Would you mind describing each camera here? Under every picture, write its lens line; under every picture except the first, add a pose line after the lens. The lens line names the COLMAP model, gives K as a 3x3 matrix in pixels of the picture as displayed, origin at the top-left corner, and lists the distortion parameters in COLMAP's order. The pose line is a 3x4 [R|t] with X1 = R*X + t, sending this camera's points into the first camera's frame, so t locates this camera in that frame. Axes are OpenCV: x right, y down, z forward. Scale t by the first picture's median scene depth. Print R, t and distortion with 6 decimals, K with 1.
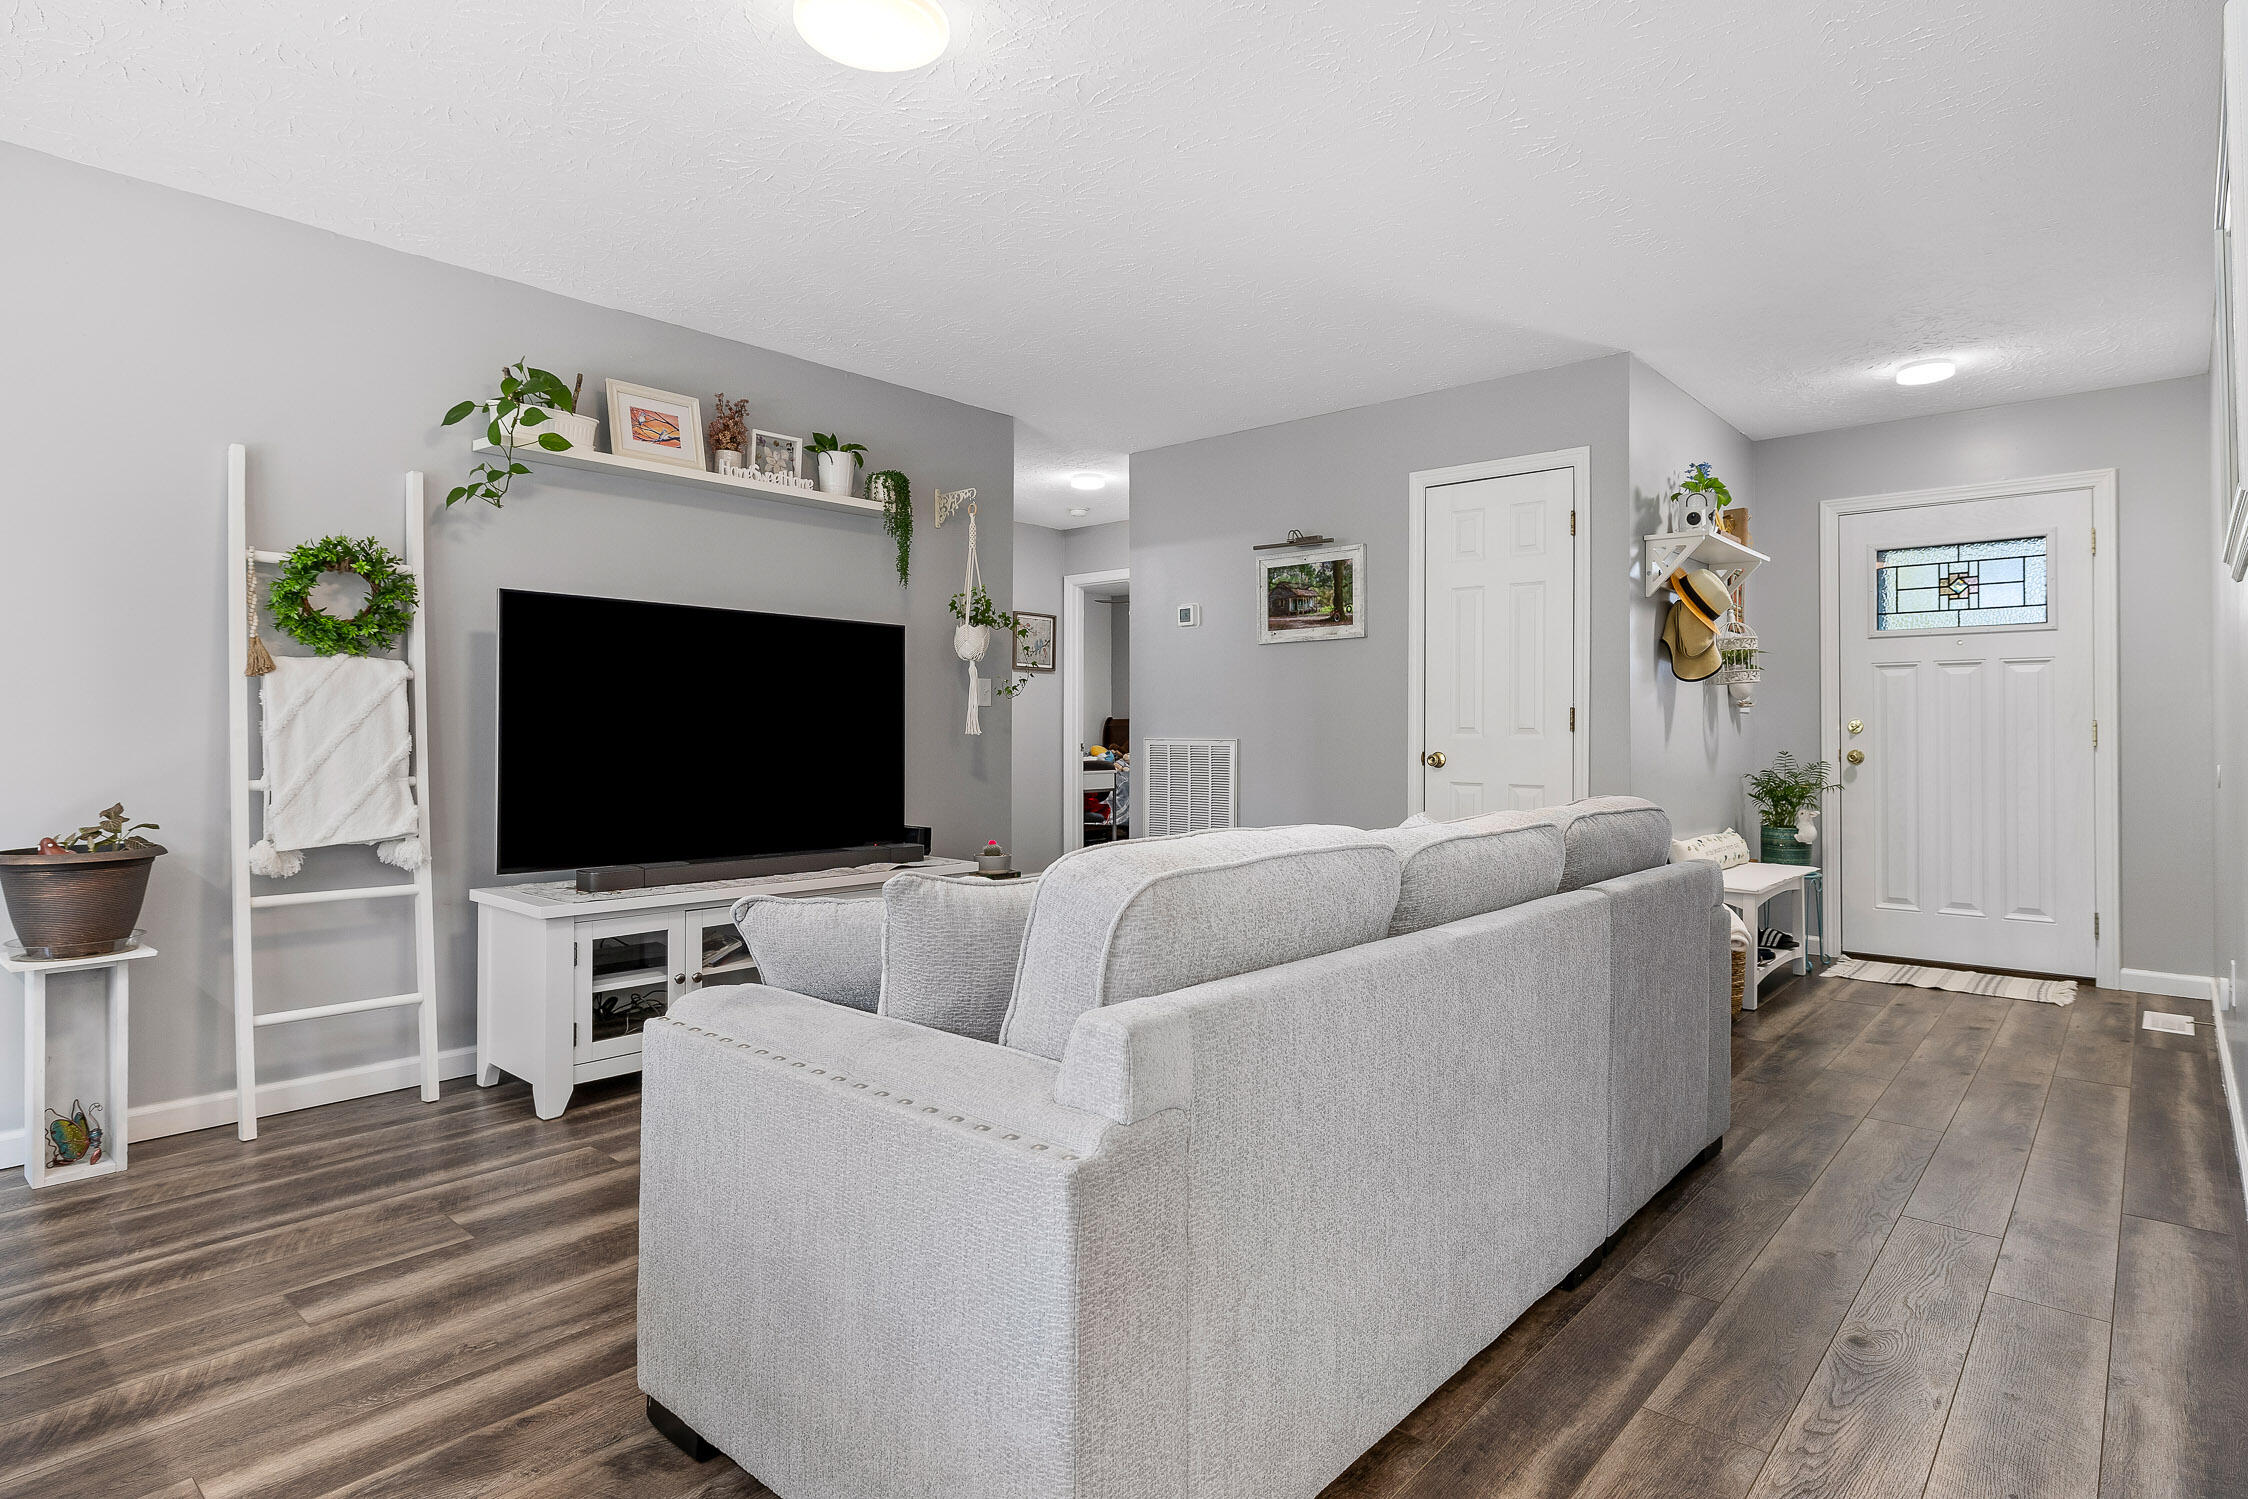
lens RADIAL K [[1168.6, 0, 1142.3], [0, 1168.6, 720.8], [0, 0, 1]] dist [-0.010282, 0.000341]
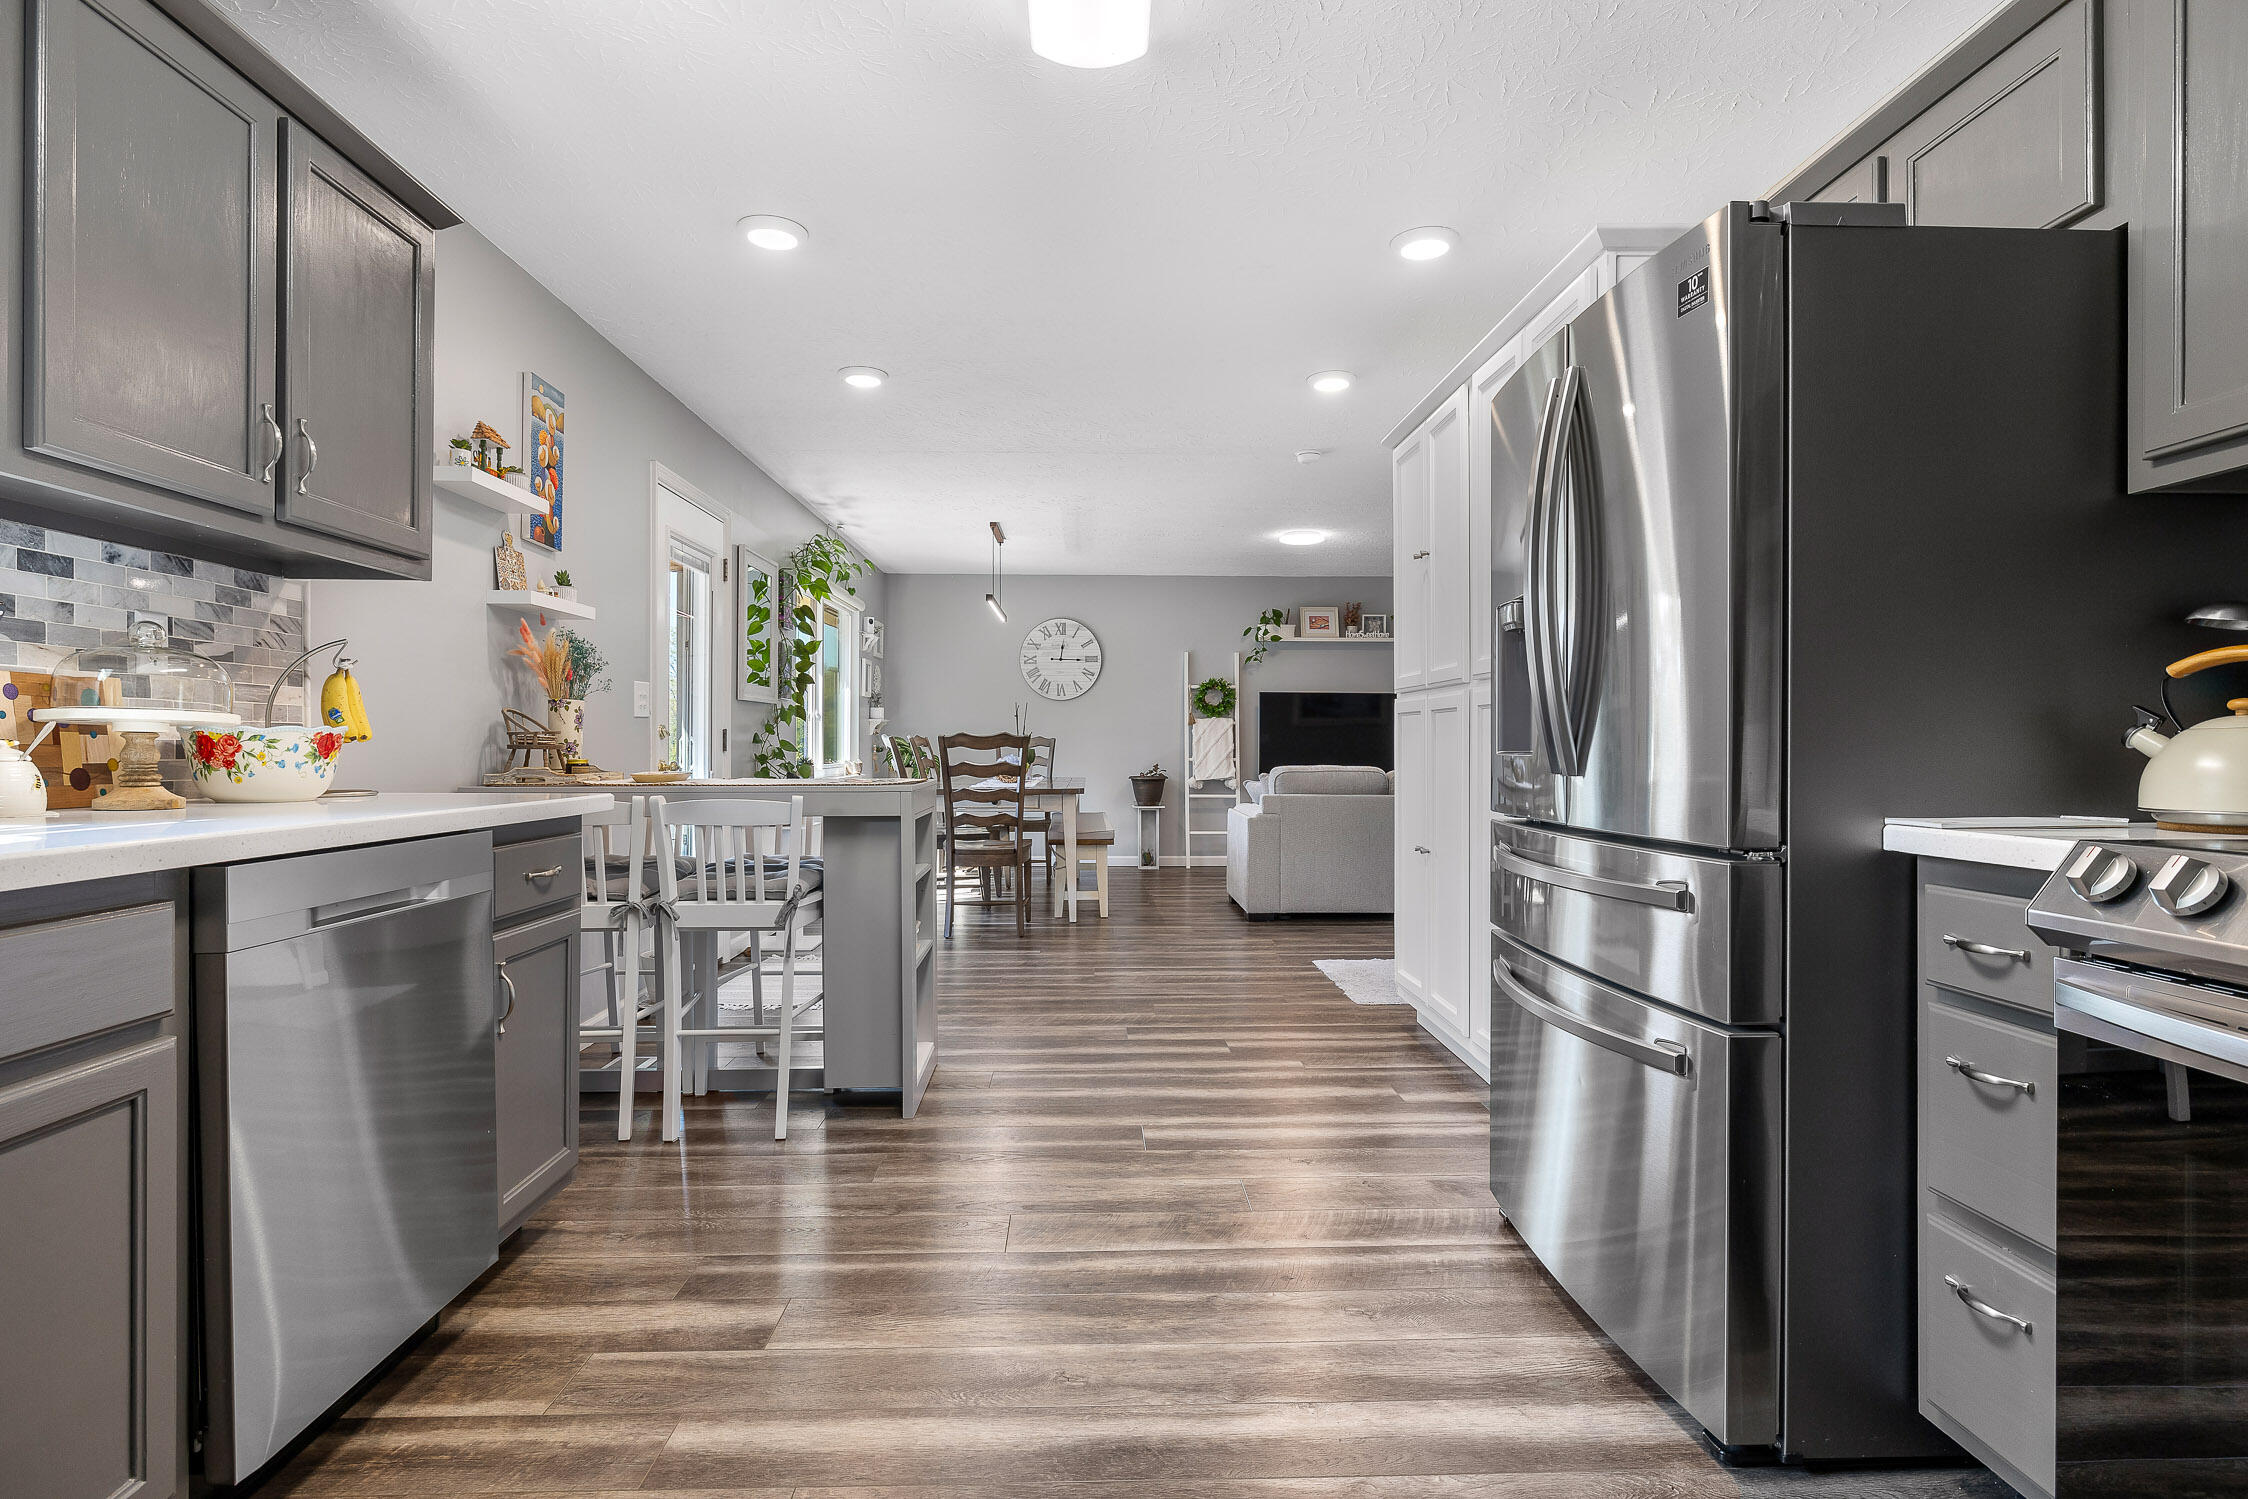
lens RADIAL K [[1136.9, 0, 1132.7], [0, 1136.9, 744.0], [0, 0, 1]] dist [-0.006526, 0.001711]
pose [[0.685257, 0.001133, -0.728300, 1.279796], [0.004171, 0.999976, 0.005480, -0.004279], [0.728289, -0.006793, 0.685236, -1.145596]]
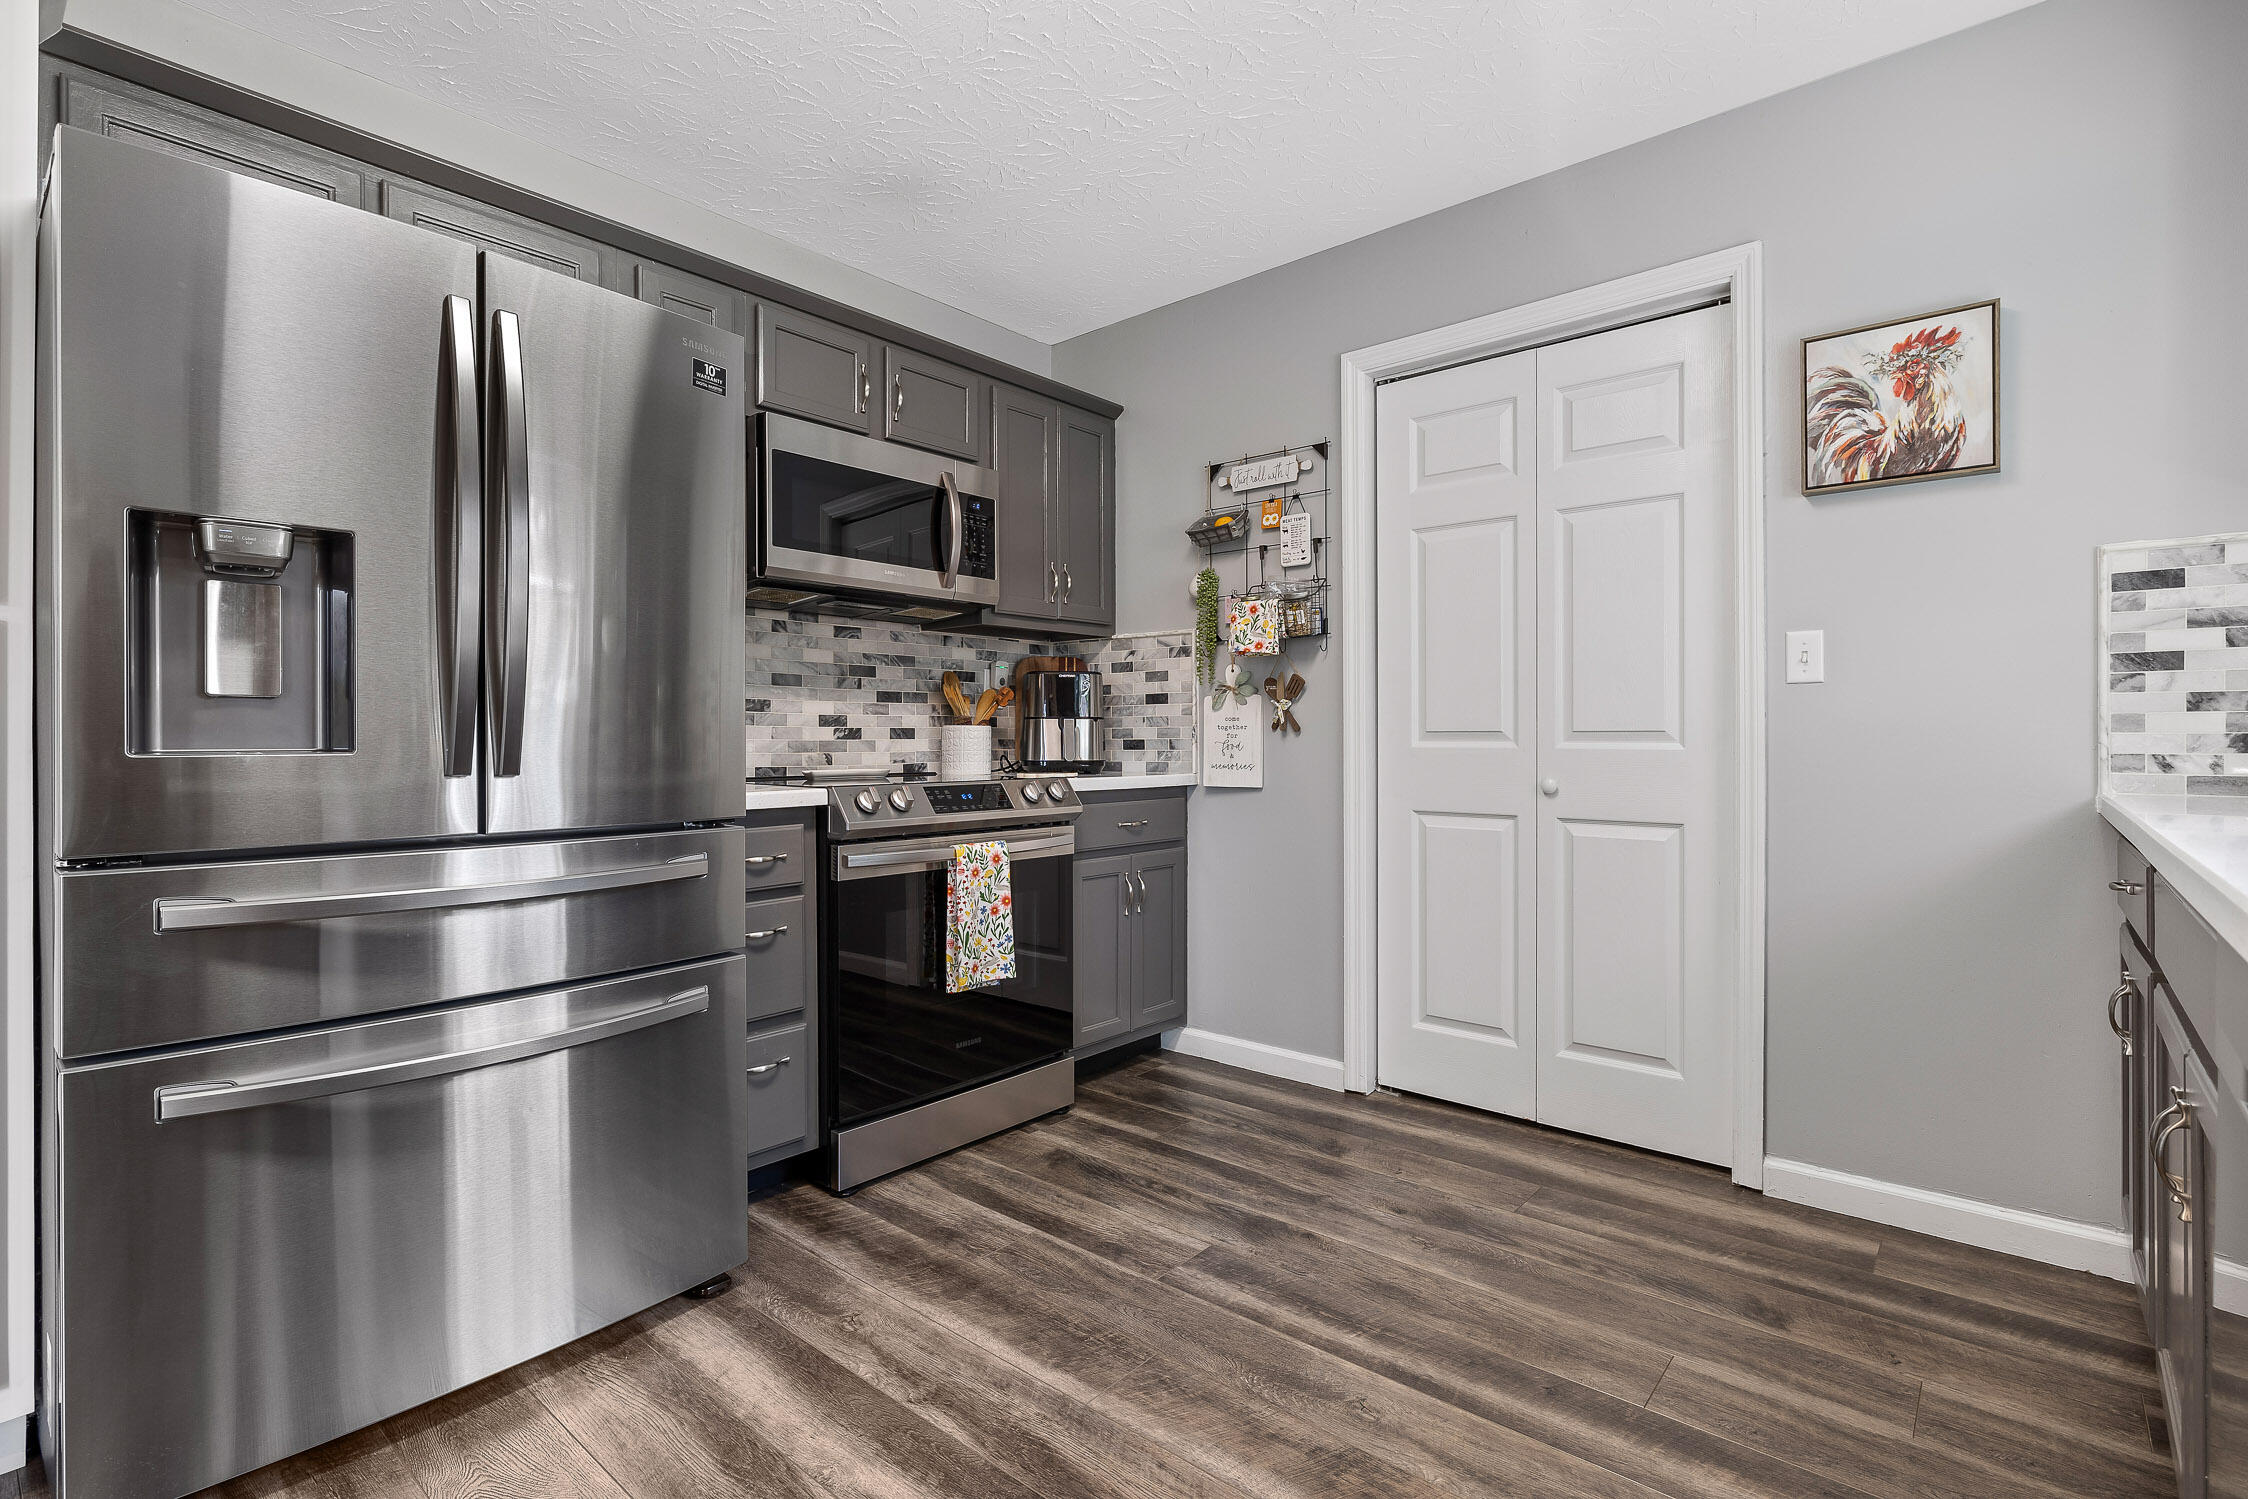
lens RADIAL K [[1050.9, 0, 1121.7], [0, 1050.9, 738.3], [0, 0, 1]] dist [-0.007931, 0.002383]
pose [[-0.005385, 0.005050, 0.999973, 0.499613], [-0.005067, 0.999974, -0.005077, 0.000060], [-0.999973, -0.005094, -0.005359, -0.843565]]
